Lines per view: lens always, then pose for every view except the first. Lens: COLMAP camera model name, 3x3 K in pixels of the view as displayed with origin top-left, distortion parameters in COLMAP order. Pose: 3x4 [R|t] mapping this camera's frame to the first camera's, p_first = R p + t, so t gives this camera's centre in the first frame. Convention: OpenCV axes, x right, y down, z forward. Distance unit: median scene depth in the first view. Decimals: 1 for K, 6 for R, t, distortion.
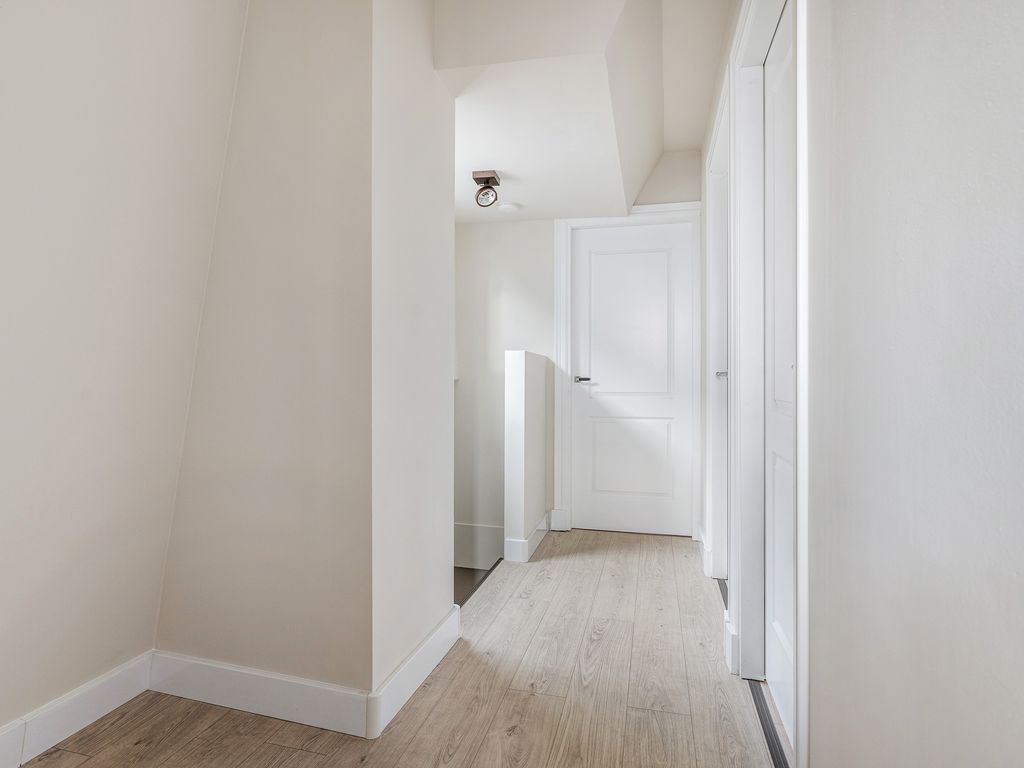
lens RADIAL K [[542.5, 0, 511.5], [0, 542.5, 388.9], [0, 0, 1]] dist [0.001180, 0.000510]
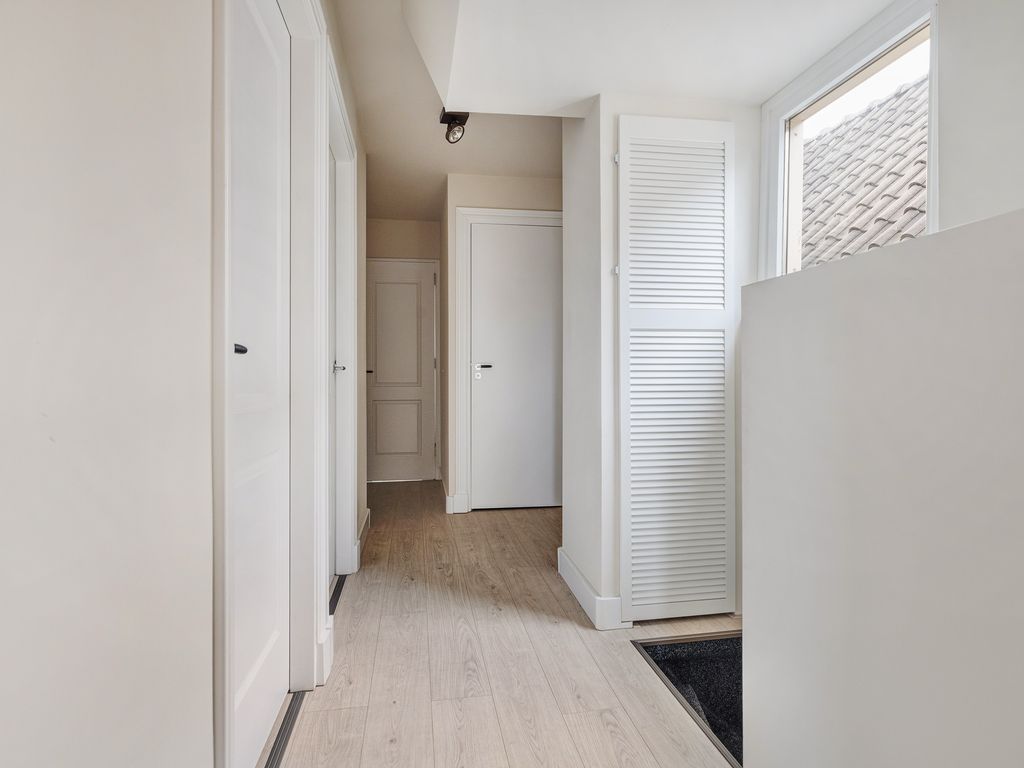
lens RADIAL K [[565.3, 0, 513.6], [0, 565.3, 378.2], [0, 0, 1]] dist [-0.003813, -0.000893]
pose [[-0.909180, 0.002410, -0.416397, 0.514933], [-0.003474, 0.999905, 0.013372, -0.021294], [0.416390, 0.013605, -0.909085, 2.021948]]
